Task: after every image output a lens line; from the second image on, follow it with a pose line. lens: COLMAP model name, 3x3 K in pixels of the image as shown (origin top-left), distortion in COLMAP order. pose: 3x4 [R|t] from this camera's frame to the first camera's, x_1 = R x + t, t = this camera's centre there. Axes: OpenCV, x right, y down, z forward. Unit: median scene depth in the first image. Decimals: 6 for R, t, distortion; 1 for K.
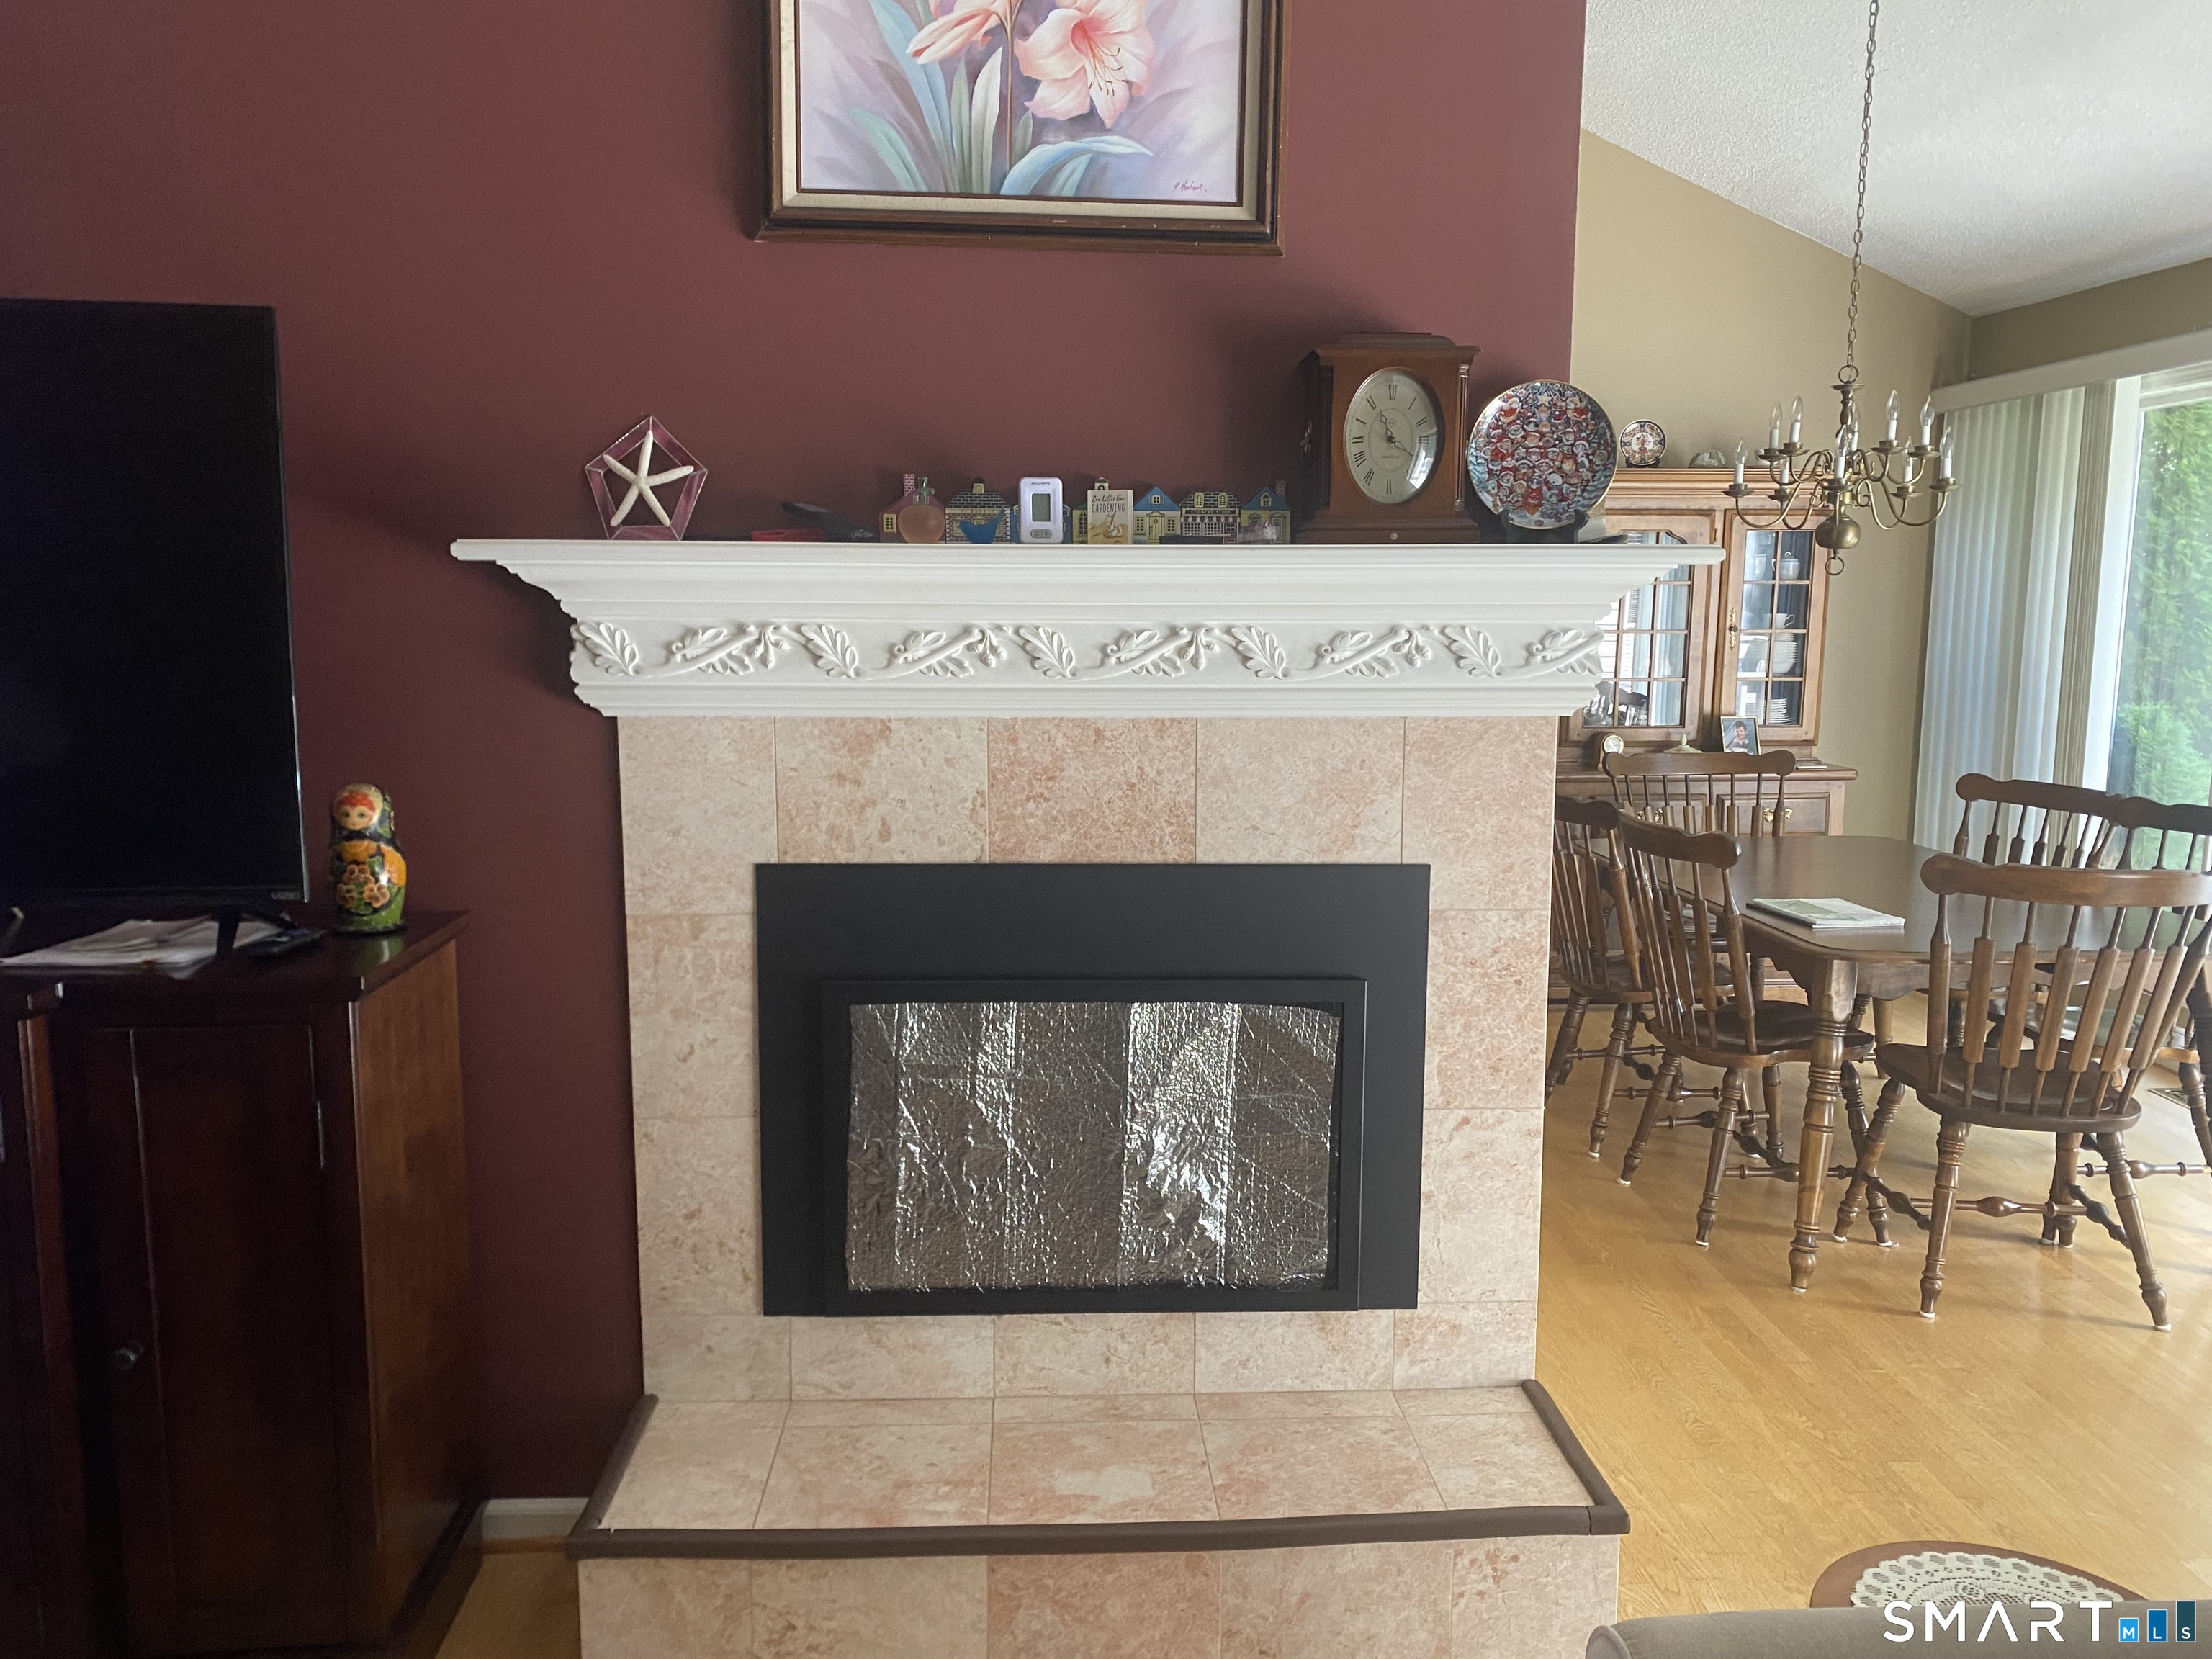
lens RADIAL K [[1674.1, 0, 1103.0], [0, 1674.1, 833.6], [0, 0, 1]] dist [0.039357, -0.038568]
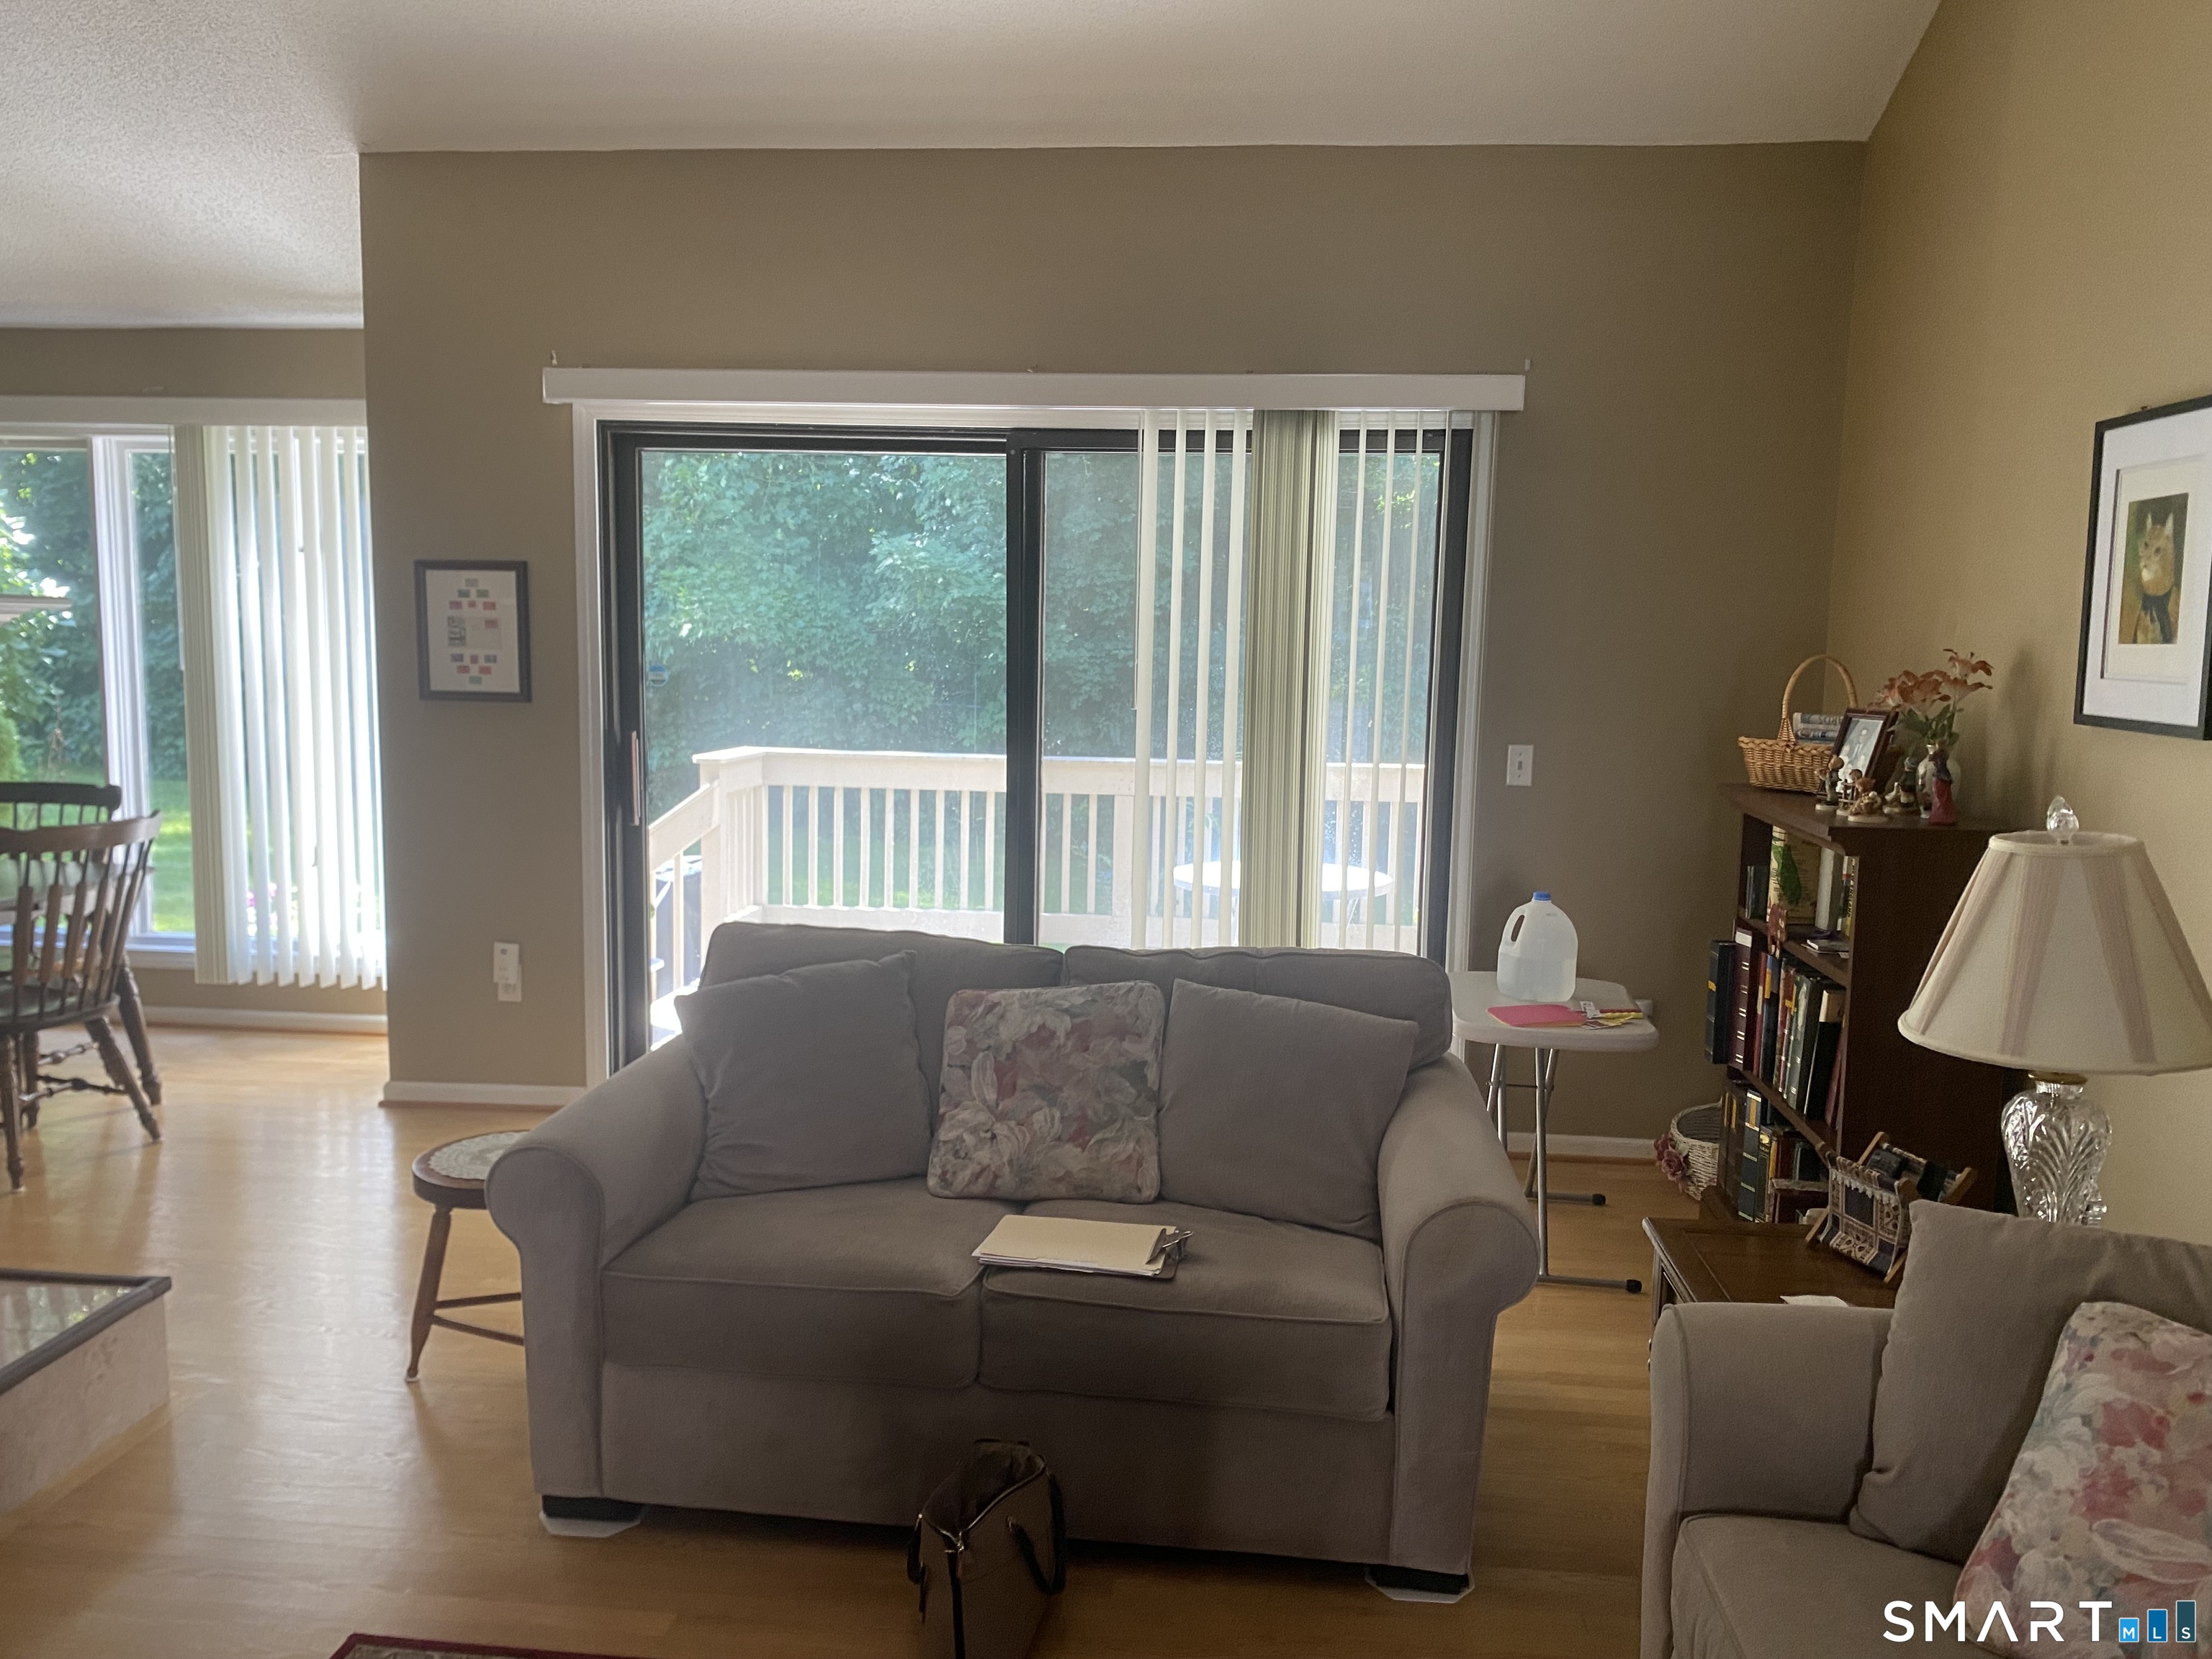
lens RADIAL K [[1674.1, 0, 1103.0], [0, 1674.1, 856.6], [0, 0, 1]] dist [0.039357, -0.038568]
pose [[0.147898, -0.132228, 0.980123, -0.877305], [0.117169, 0.986385, 0.115393, -0.018713], [-0.982038, 0.097773, 0.161377, -0.040151]]
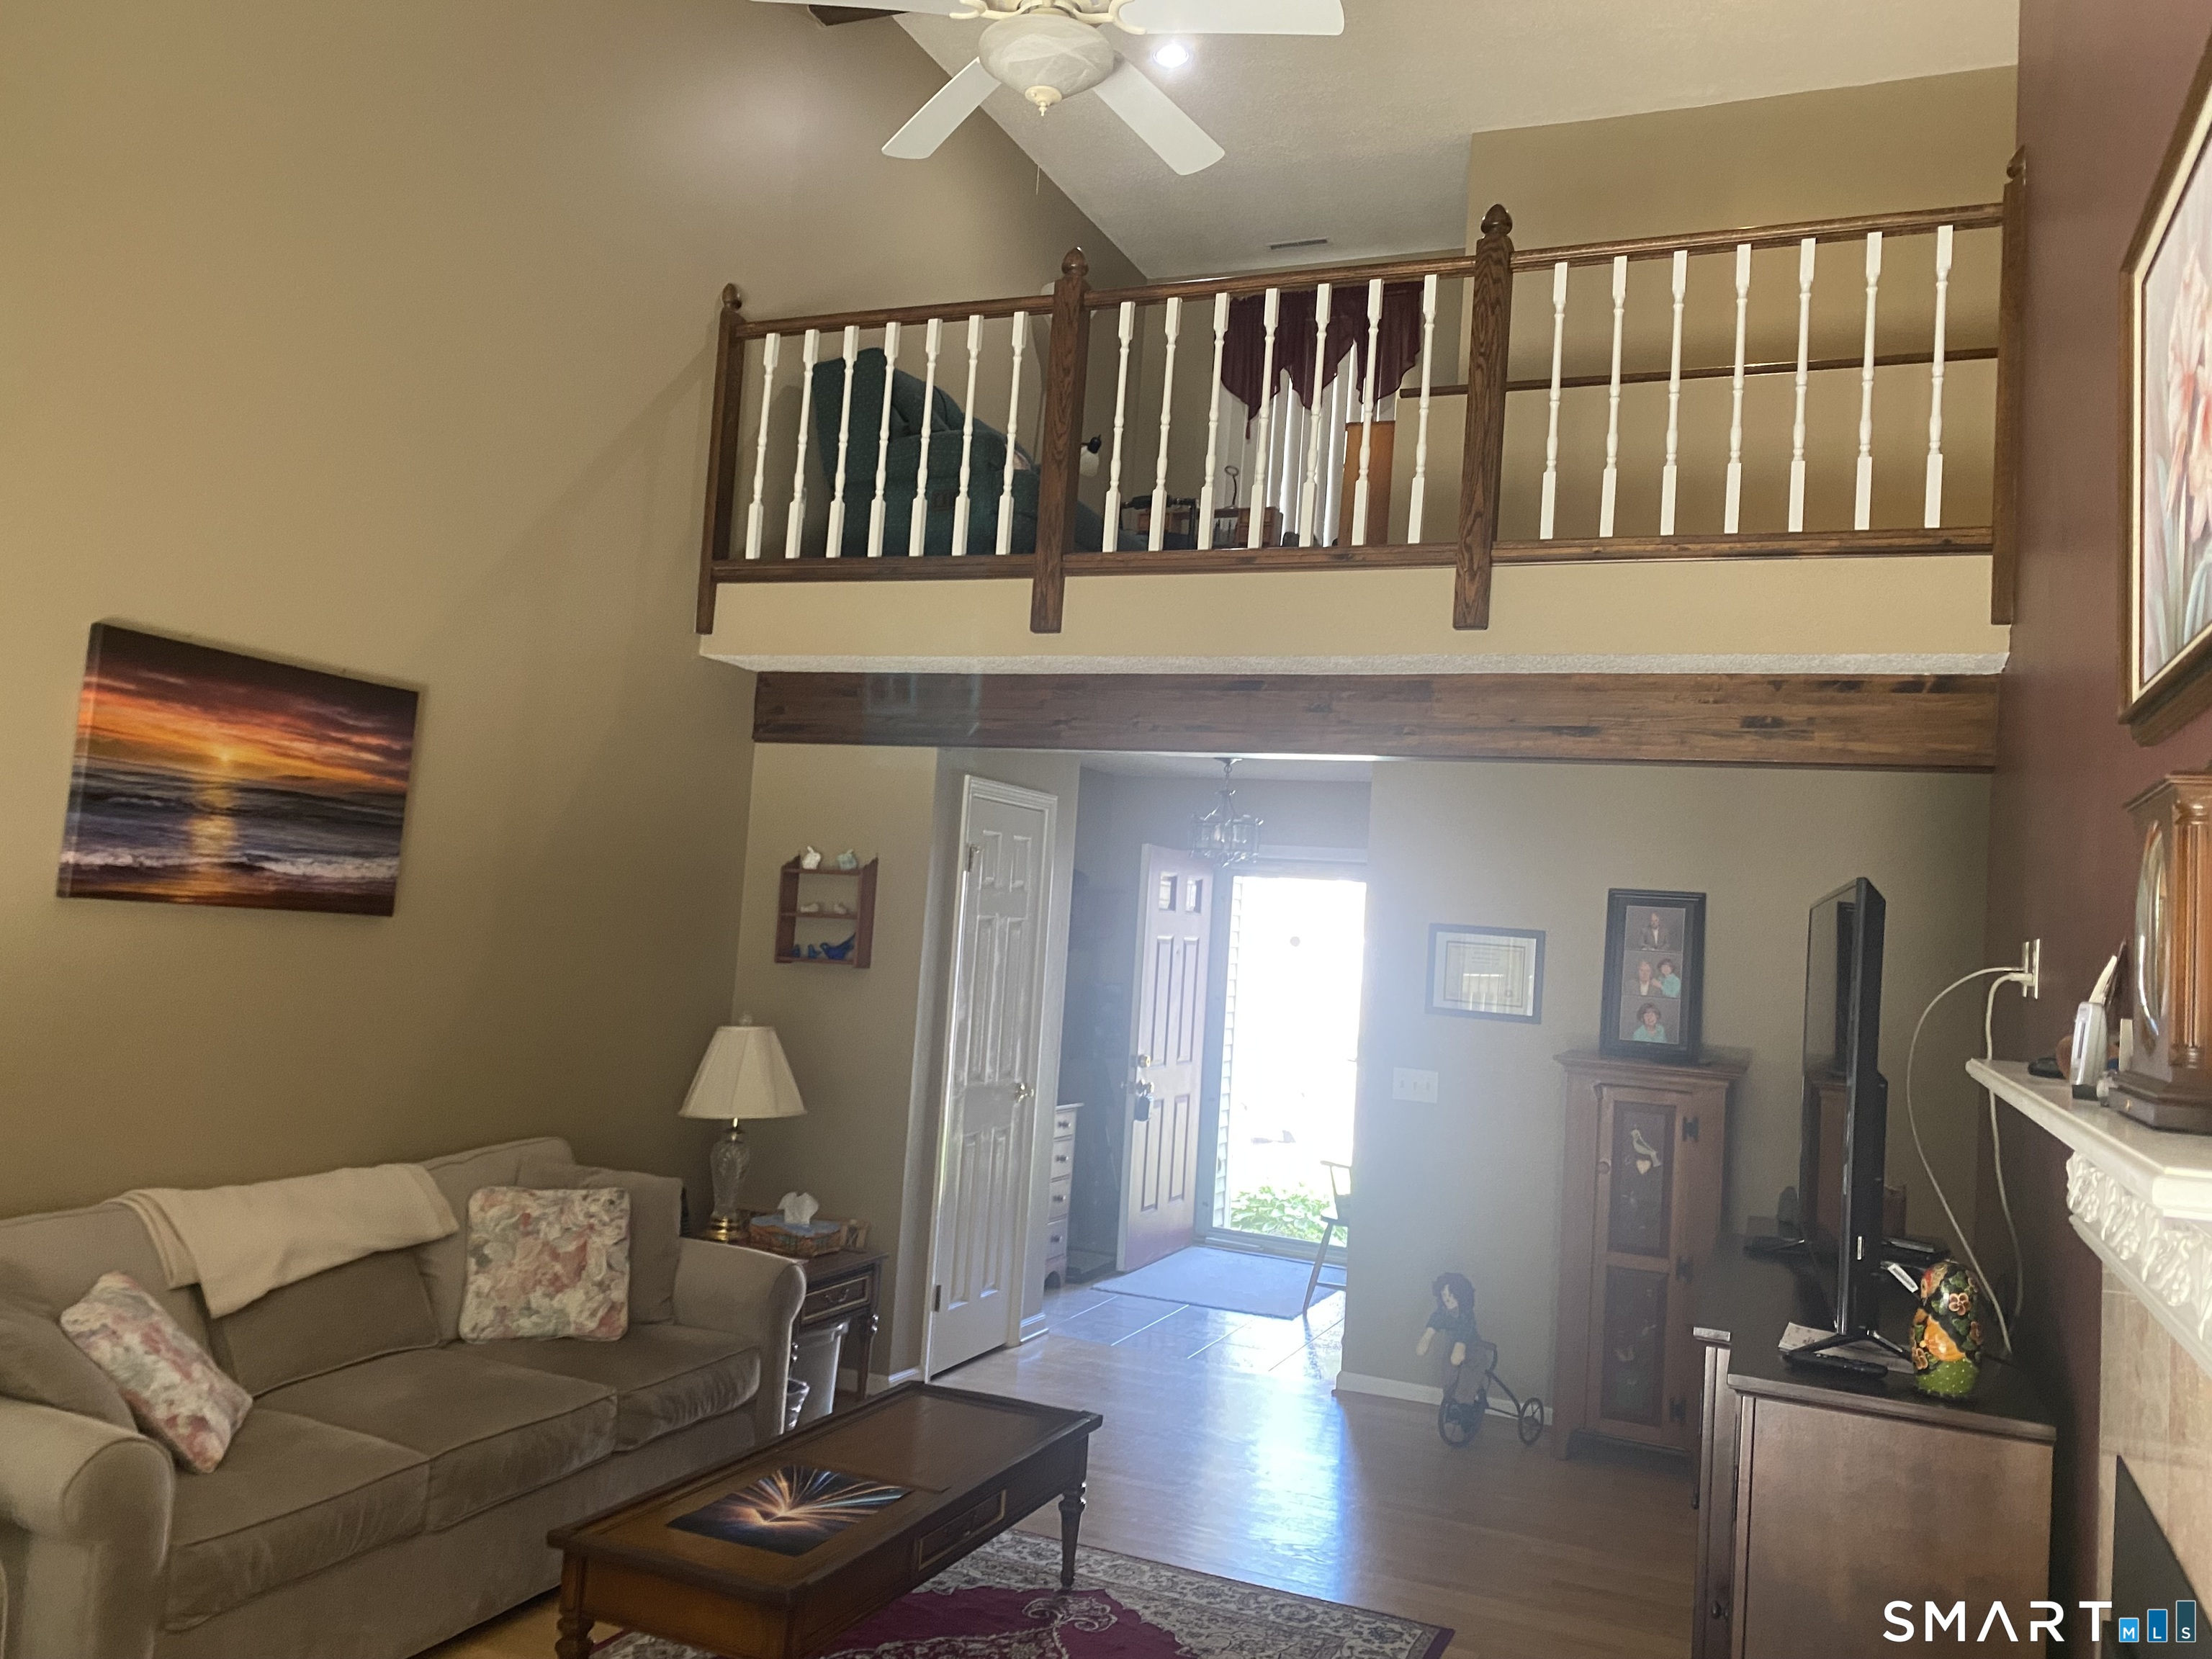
lens RADIAL K [[1674.1, 0, 1108.8], [0, 1674.1, 809.6], [0, 0, 1]] dist [0.039357, -0.038568]
pose [[-0.449240, -0.102407, -0.887523, 0.863013], [-0.194404, 0.980810, -0.014769, -0.204973], [0.872004, 0.165903, -0.460527, 0.950677]]
